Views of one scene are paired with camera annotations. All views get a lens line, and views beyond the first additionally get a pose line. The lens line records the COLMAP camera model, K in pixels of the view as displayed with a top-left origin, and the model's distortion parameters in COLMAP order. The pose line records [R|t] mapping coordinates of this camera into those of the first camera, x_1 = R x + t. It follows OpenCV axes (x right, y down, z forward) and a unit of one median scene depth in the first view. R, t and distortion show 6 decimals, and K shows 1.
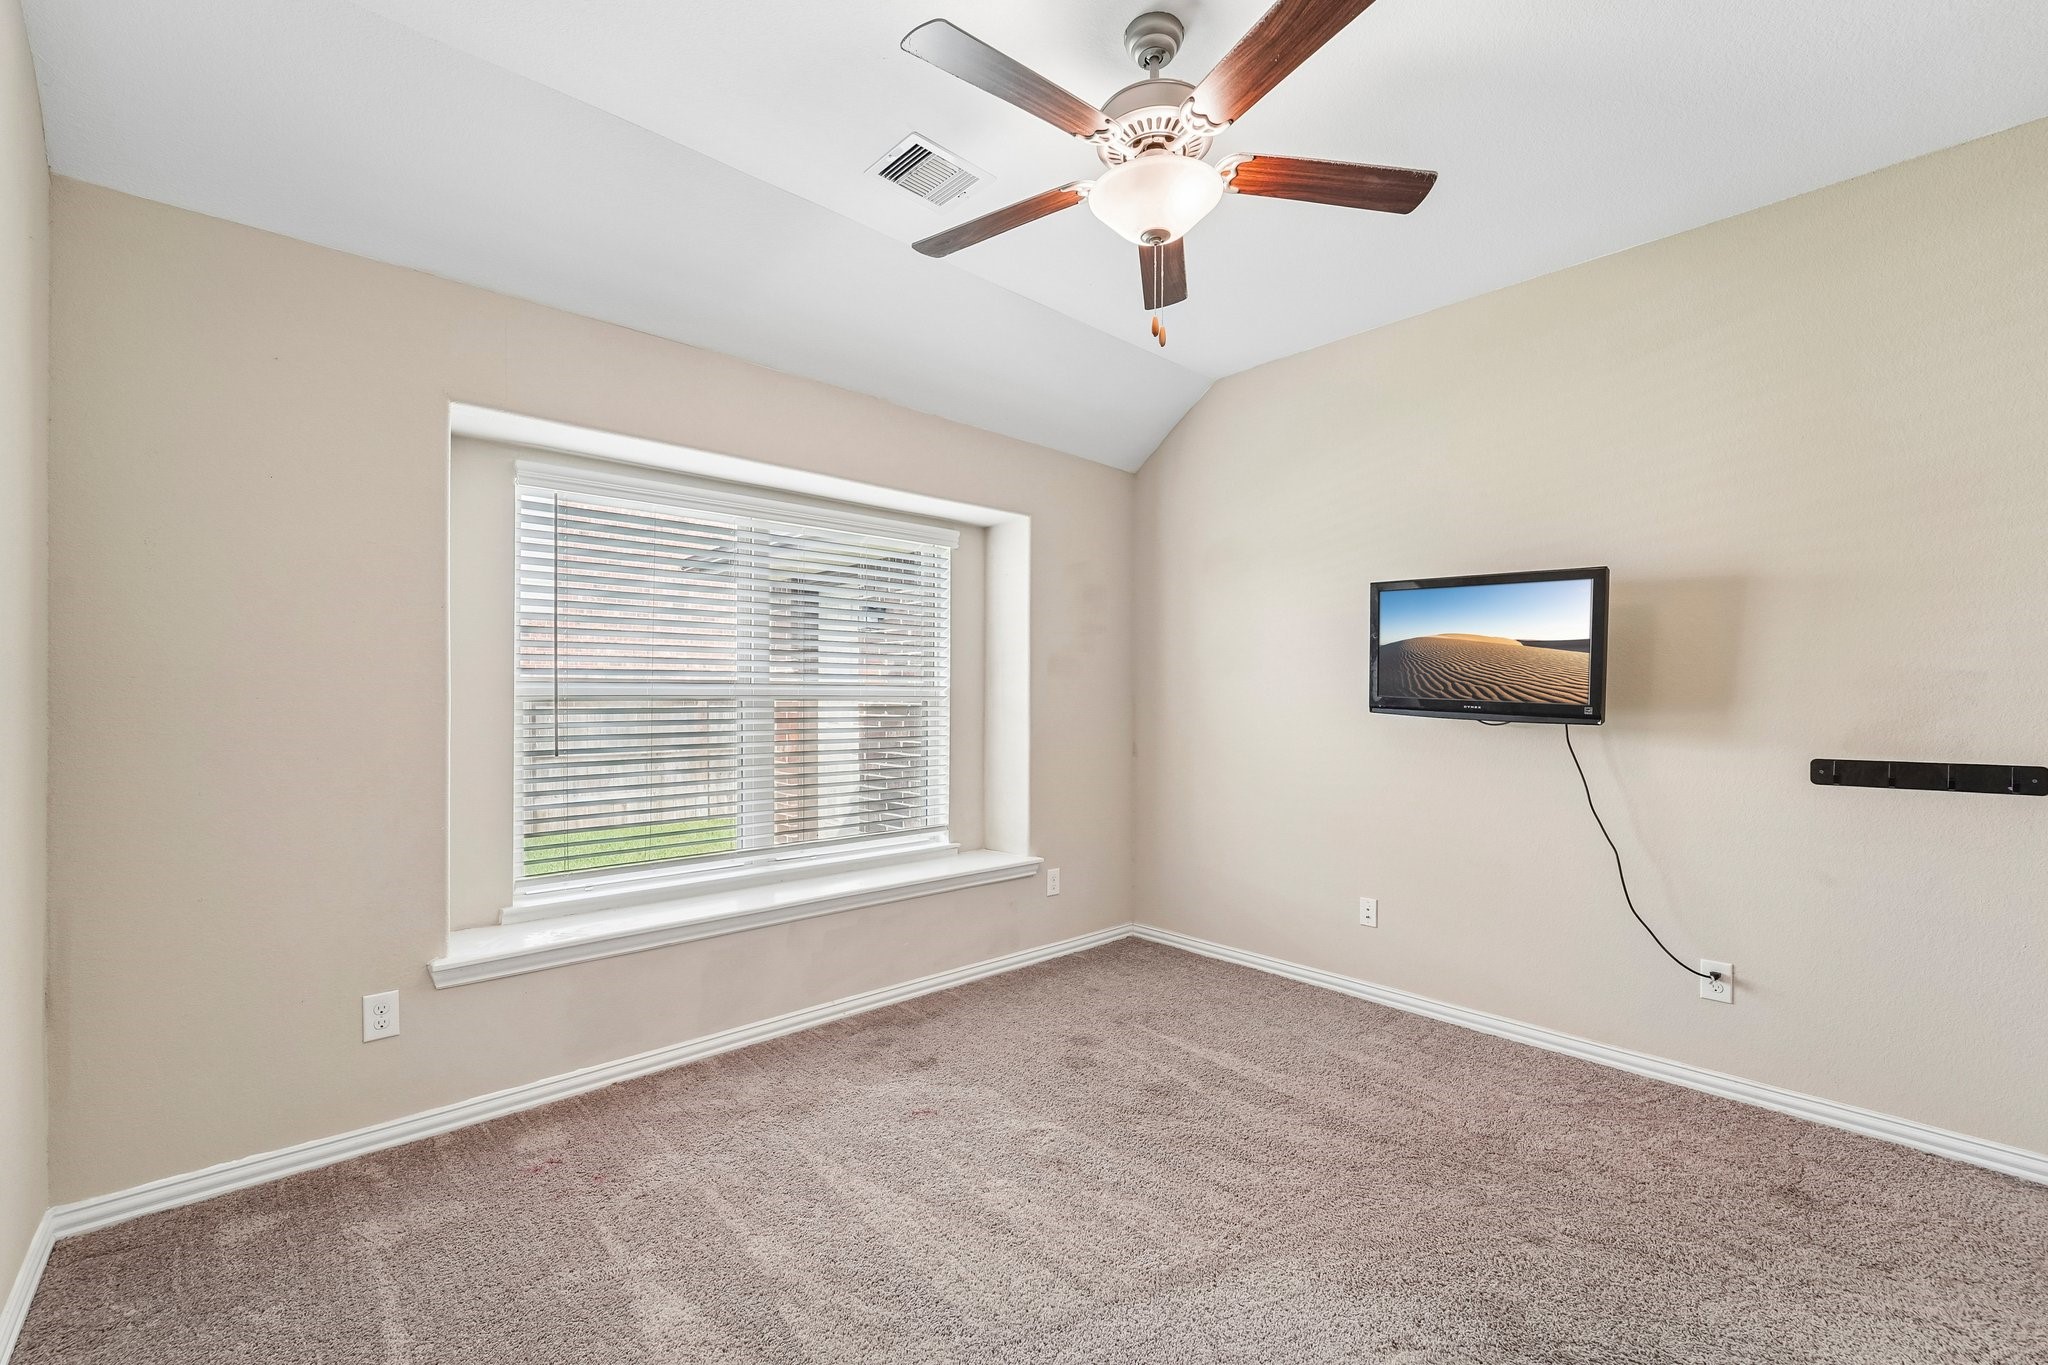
lens RADIAL K [[851.5, 0, 1026.7], [0, 851.5, 683.8], [0, 0, 1]] dist [0.000197, -0.000214]
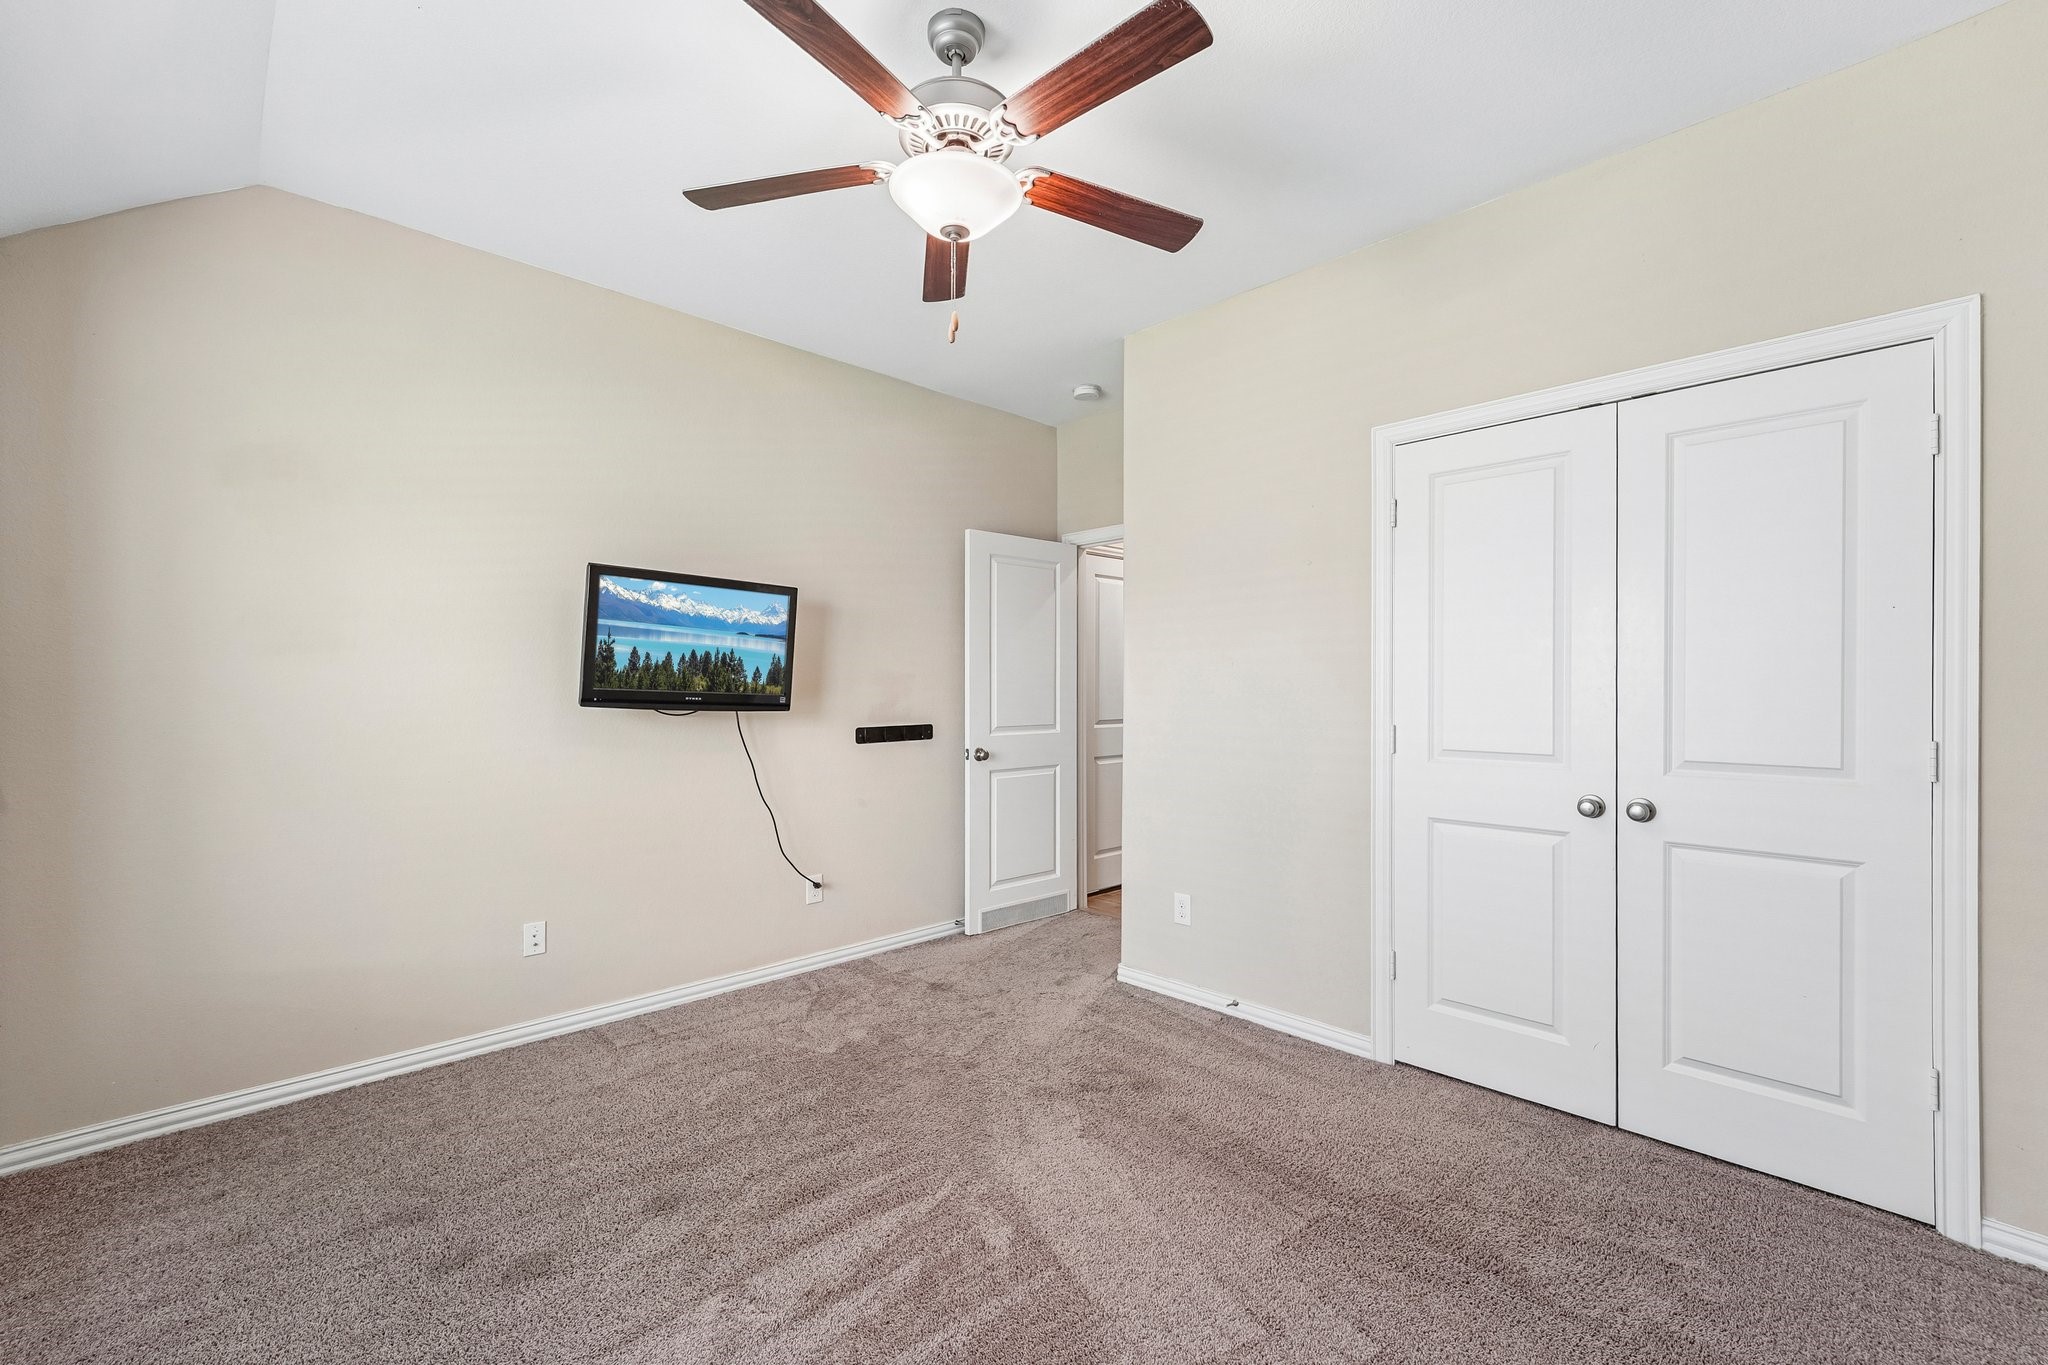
lens RADIAL K [[851.5, 0, 1026.7], [0, 851.5, 683.8], [0, 0, 1]] dist [0.000197, -0.000214]
pose [[-0.038714, 0.003171, 0.999245, -0.589530], [-0.024176, 0.999699, -0.004109, 0.001786], [-0.998958, -0.024317, -0.038626, 0.664840]]
